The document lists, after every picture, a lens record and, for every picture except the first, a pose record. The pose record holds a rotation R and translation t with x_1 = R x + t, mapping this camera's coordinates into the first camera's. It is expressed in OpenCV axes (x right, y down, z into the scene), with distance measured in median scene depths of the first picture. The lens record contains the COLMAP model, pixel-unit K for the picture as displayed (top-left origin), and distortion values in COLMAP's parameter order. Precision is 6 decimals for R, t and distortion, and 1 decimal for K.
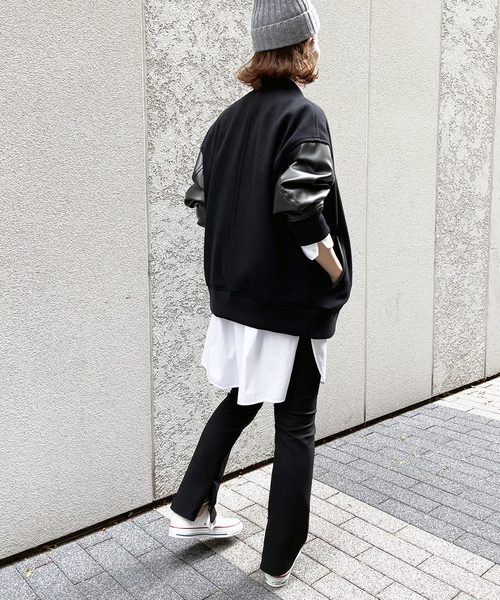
lens RADIAL K [[626.9, 0, 255.6], [0, 626.9, 278.4], [0, 0, 1]] dist [0.006925, 0.000000]
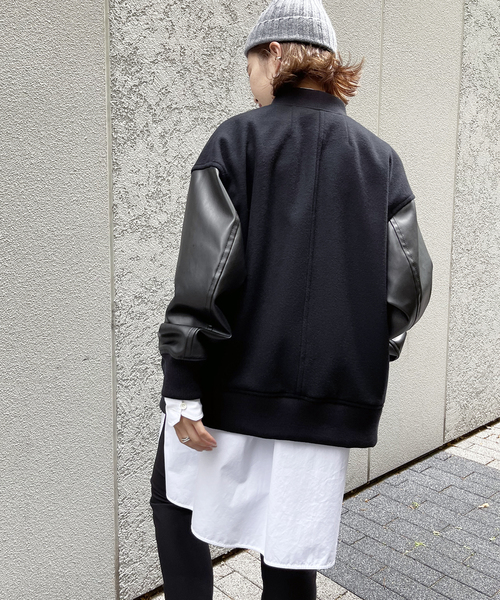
lens RADIAL K [[656.9, 0, 223.7], [0, 656.9, 273.1], [0, 0, 1]] dist [0.009884, 0.000000]
pose [[0.999962, 0.008159, -0.002909, -0.026684], [-0.008102, 0.999785, 0.019098, -0.087978], [0.003064, -0.019073, 0.999813, 0.163619]]
